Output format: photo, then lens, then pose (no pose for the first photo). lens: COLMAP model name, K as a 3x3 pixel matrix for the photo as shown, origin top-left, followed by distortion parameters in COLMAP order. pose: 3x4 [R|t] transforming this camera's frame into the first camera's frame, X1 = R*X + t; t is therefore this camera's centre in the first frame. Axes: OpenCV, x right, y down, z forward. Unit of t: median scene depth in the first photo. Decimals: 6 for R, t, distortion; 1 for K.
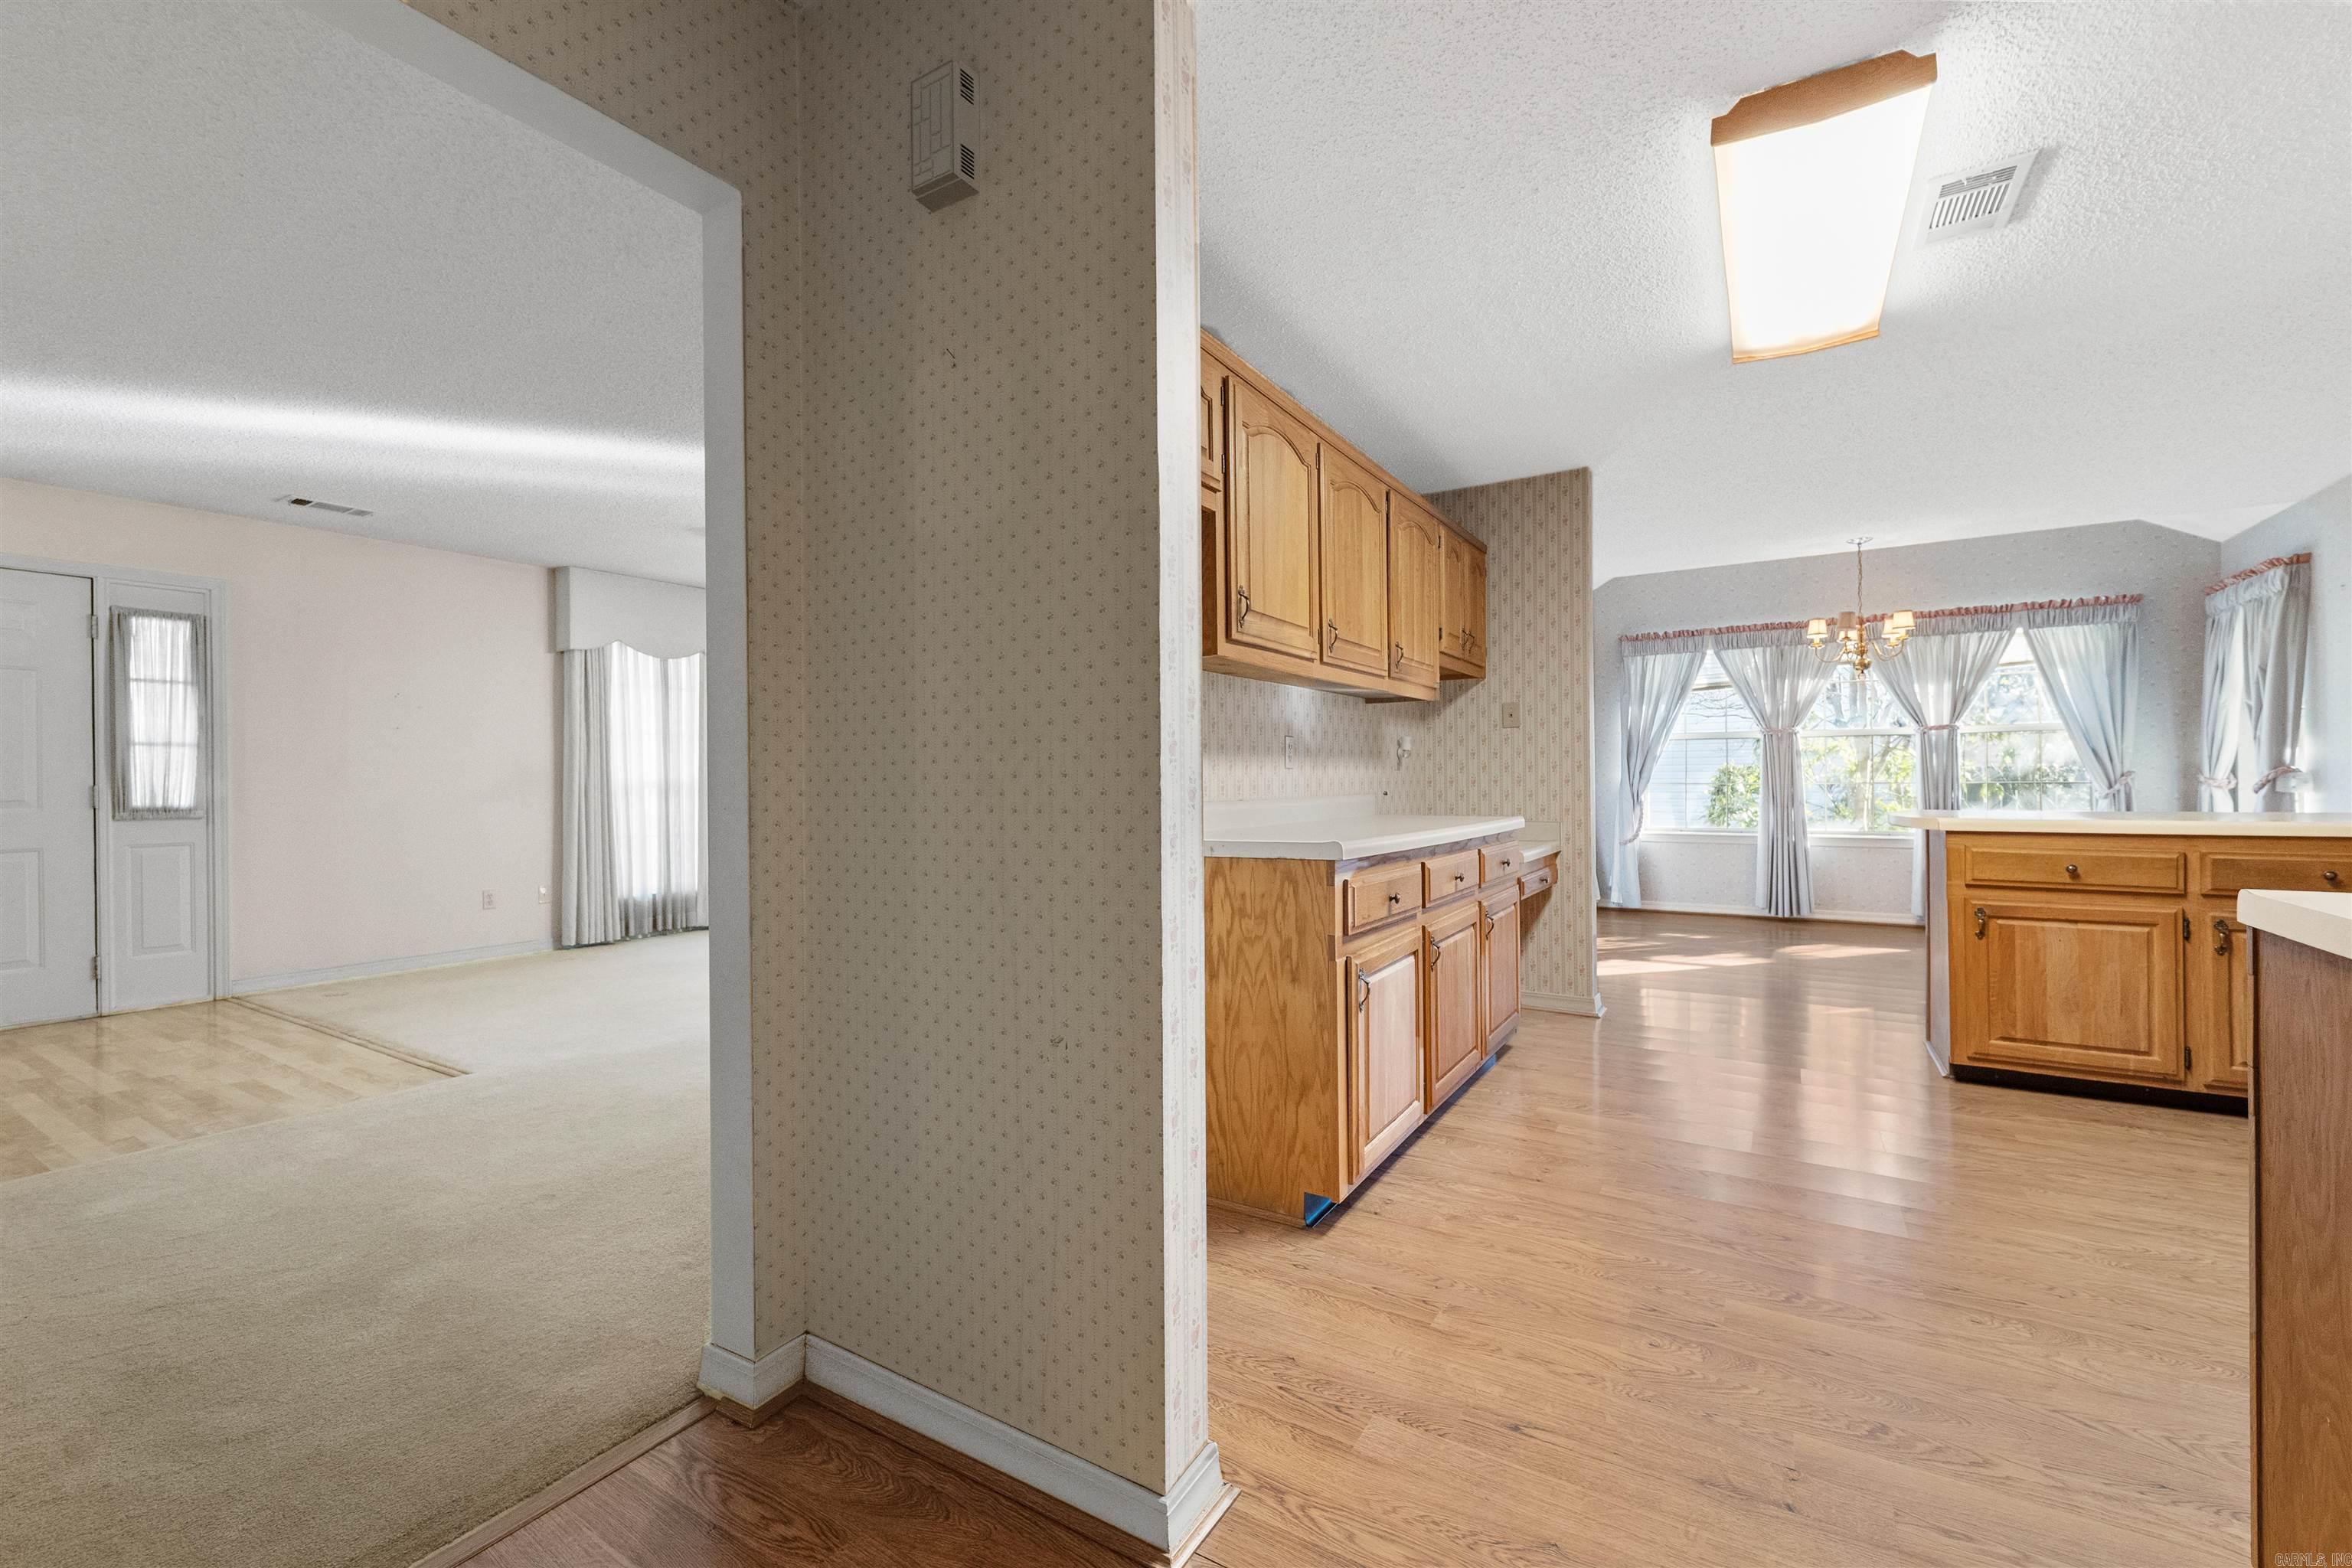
lens RADIAL K [[970.5, 0, 1178.4], [0, 970.5, 784.8], [0, 0, 1]] dist [0.003129, 0.000149]
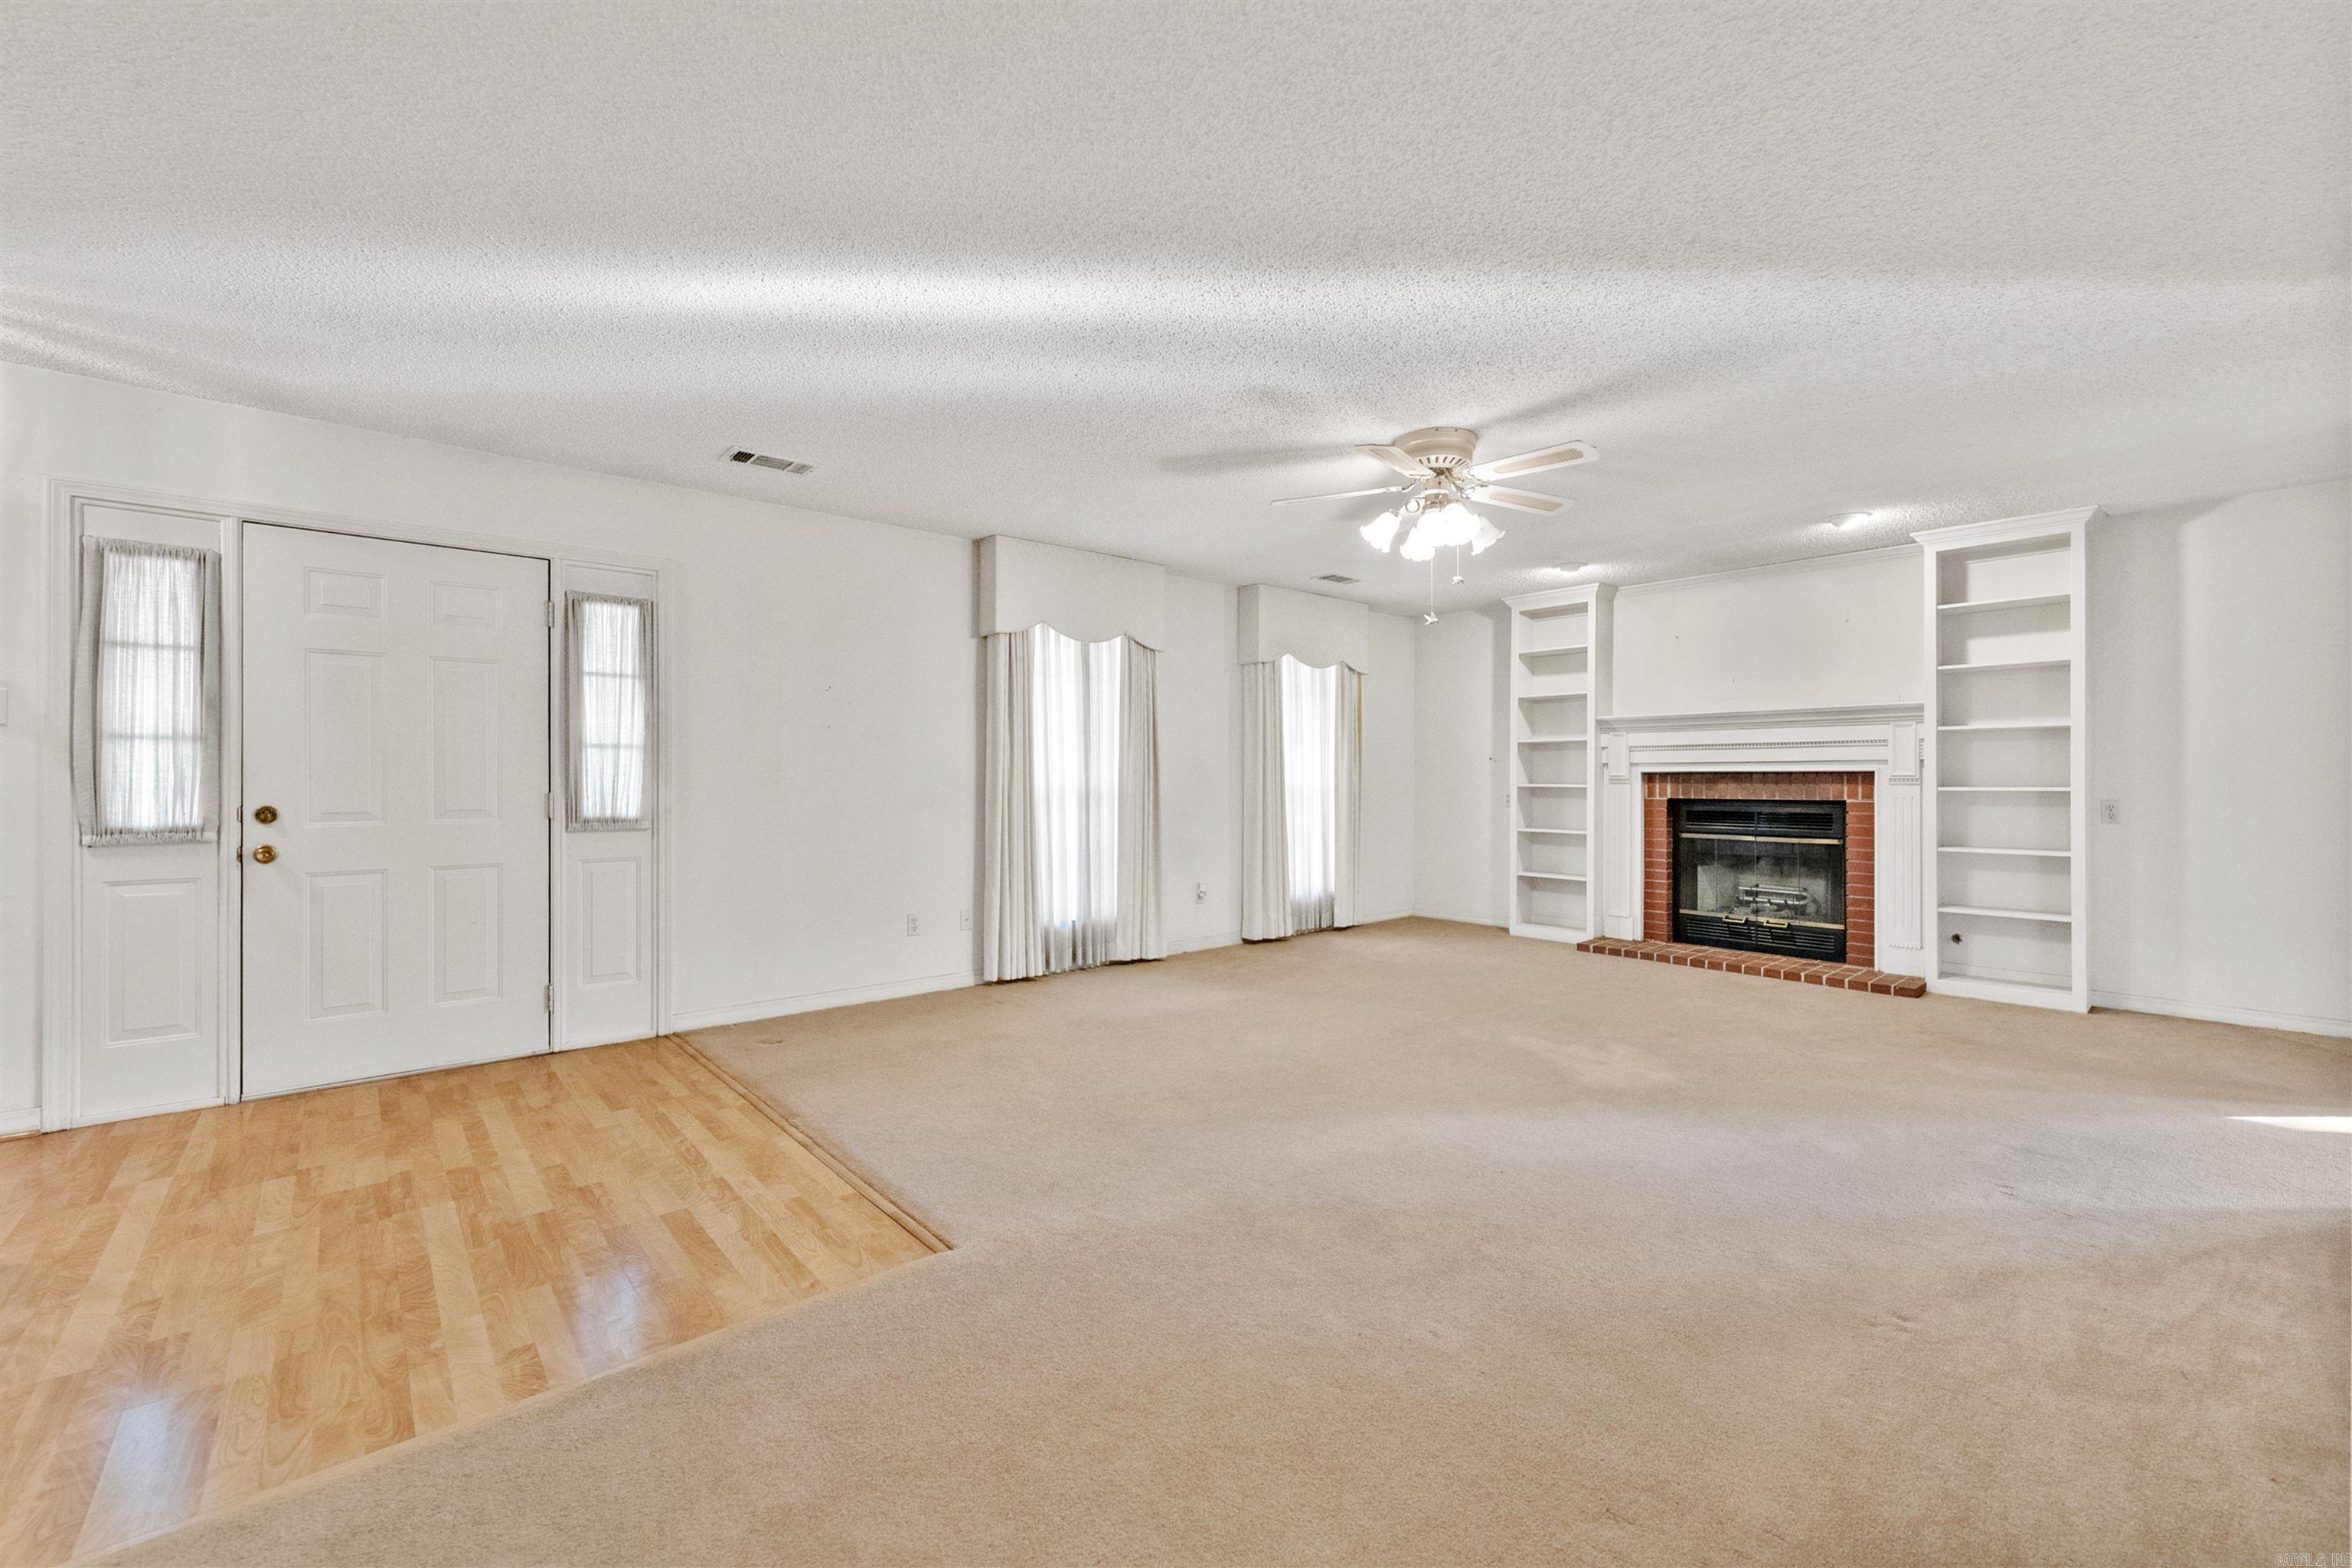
lens RADIAL K [[953.2, 0, 1161.3], [0, 953.2, 780.7], [0, 0, 1]] dist [0.002116, -0.000080]
pose [[0.952684, 0.008997, -0.303831, -0.304429], [-0.009450, 0.999955, -0.000021, -0.014946], [0.303817, 0.002891, 0.952726, 0.326305]]
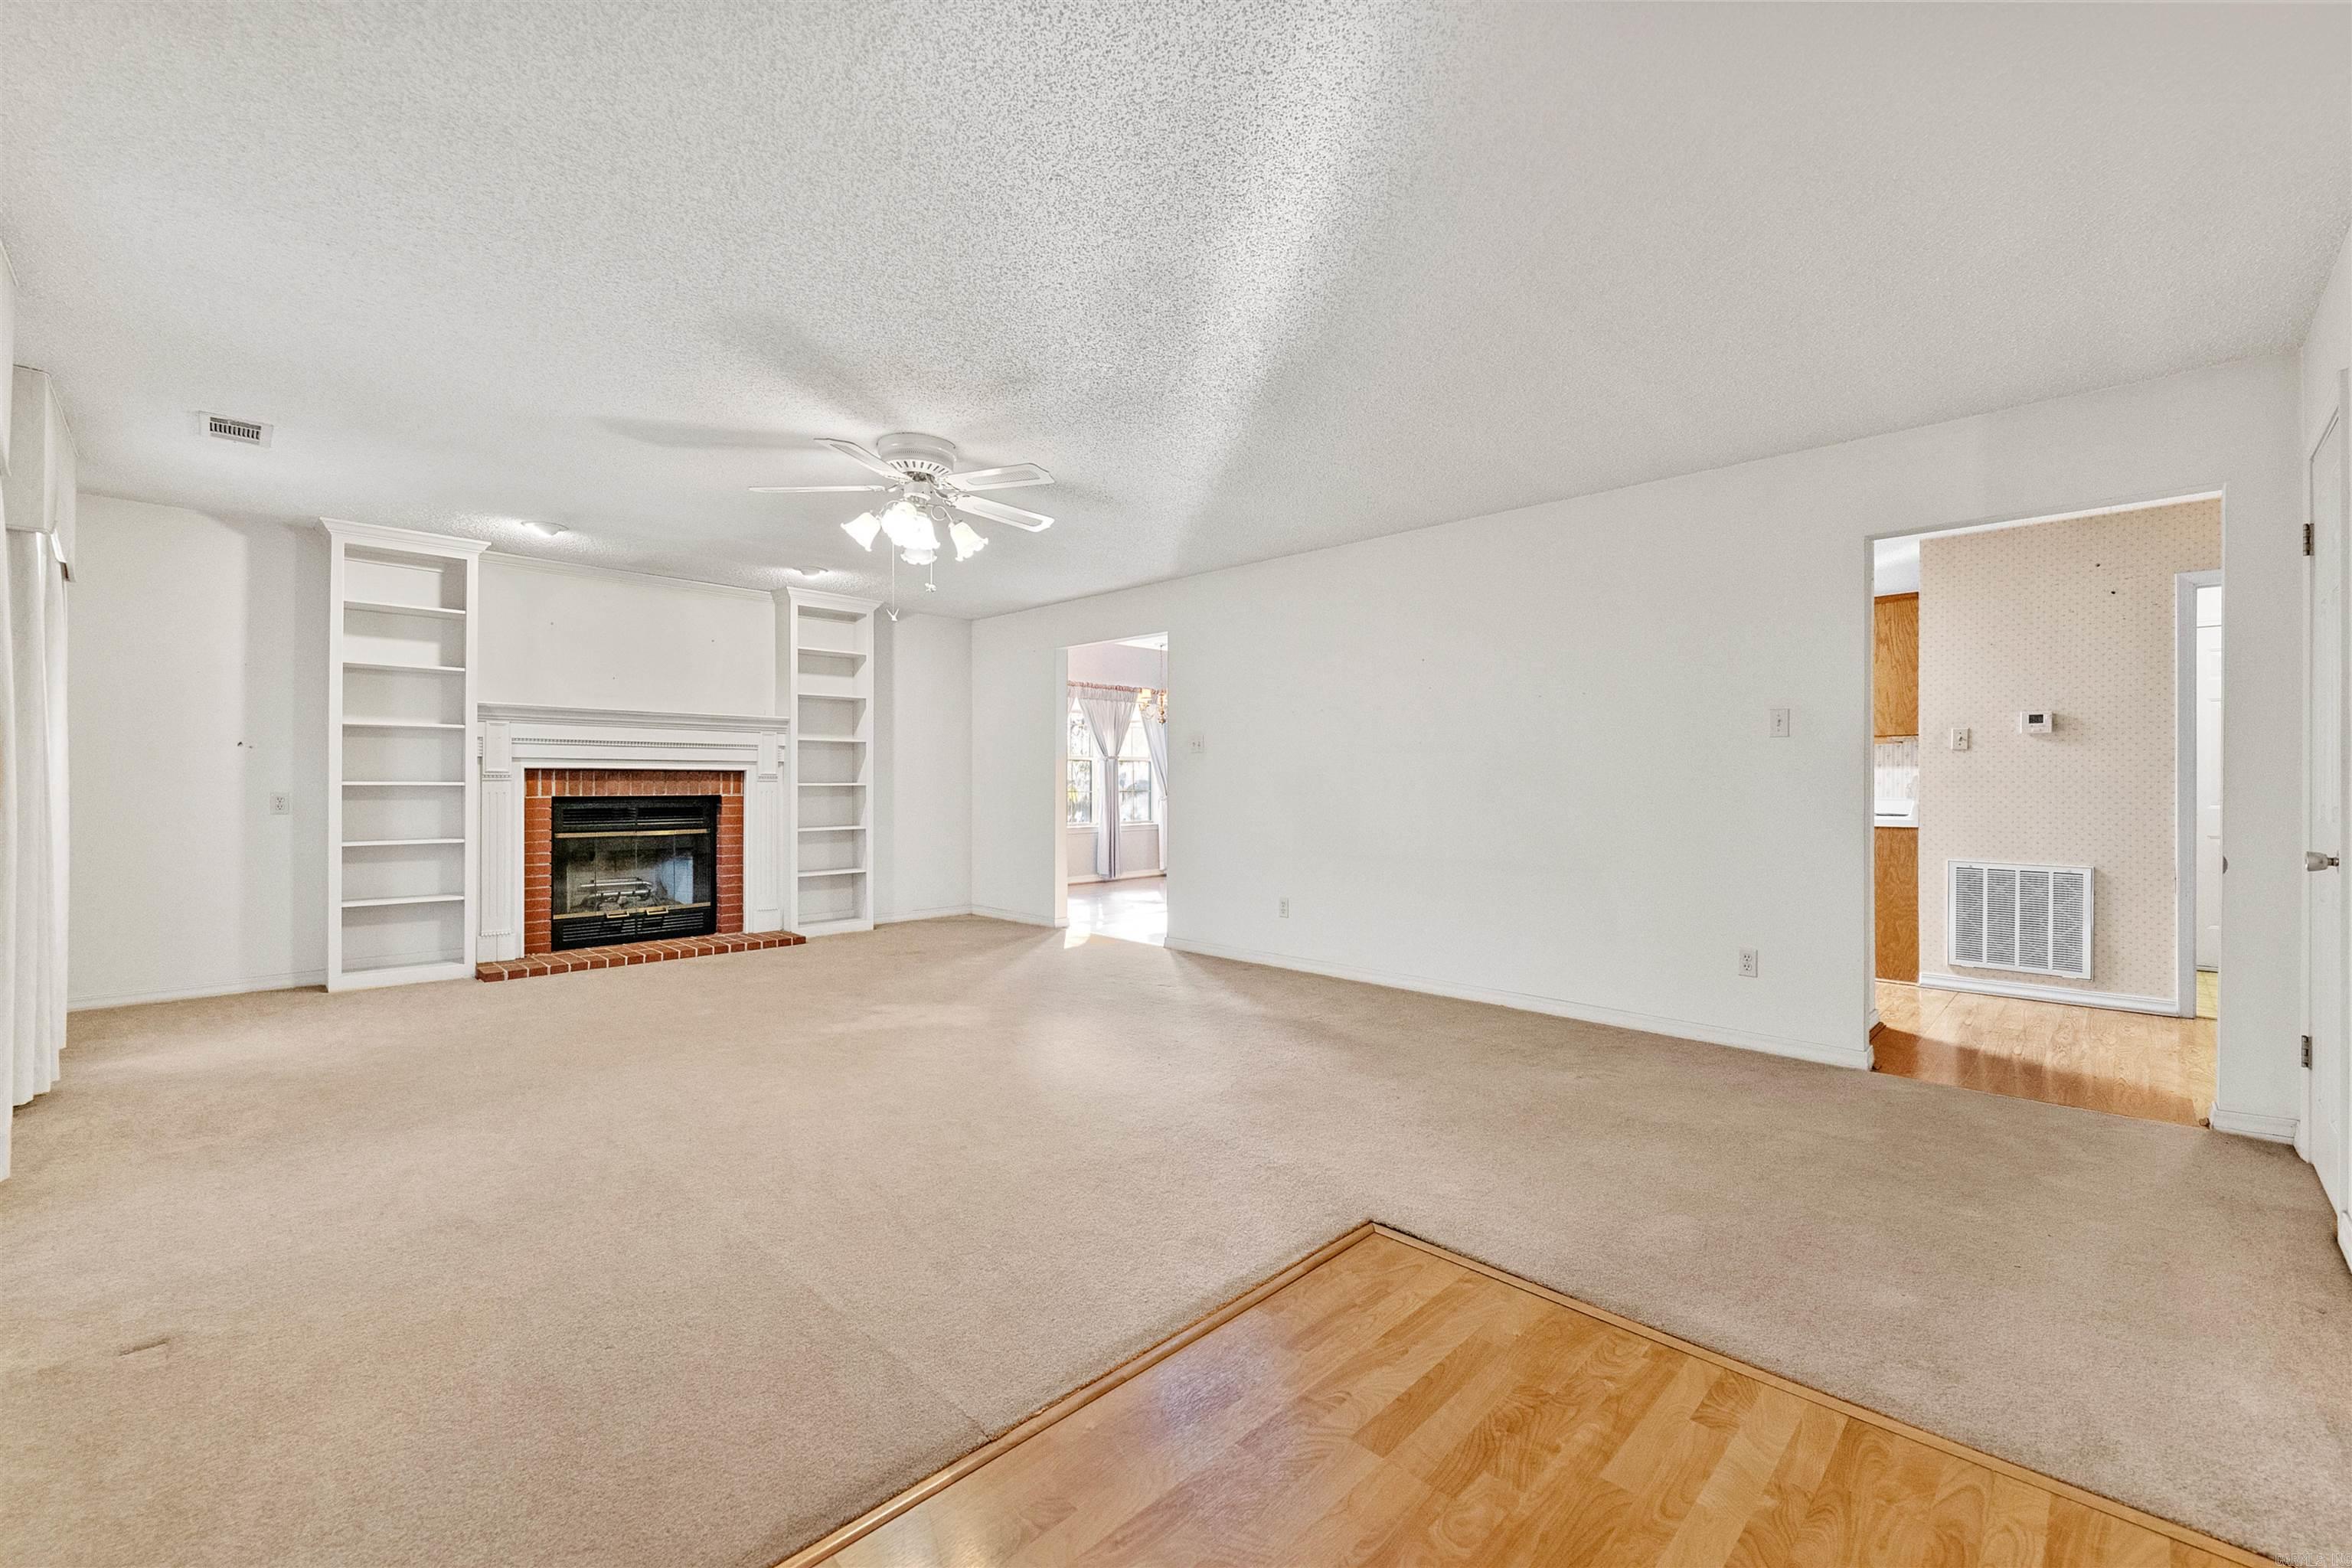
lens RADIAL K [[970.5, 0, 1178.4], [0, 970.5, 784.8], [0, 0, 1]] dist [0.003129, 0.000149]
pose [[0.219952, 0.004967, 0.975498, -1.070541], [-0.000406, 0.999987, -0.005000, -0.006551], [-0.975511, 0.000704, 0.219951, 0.736543]]
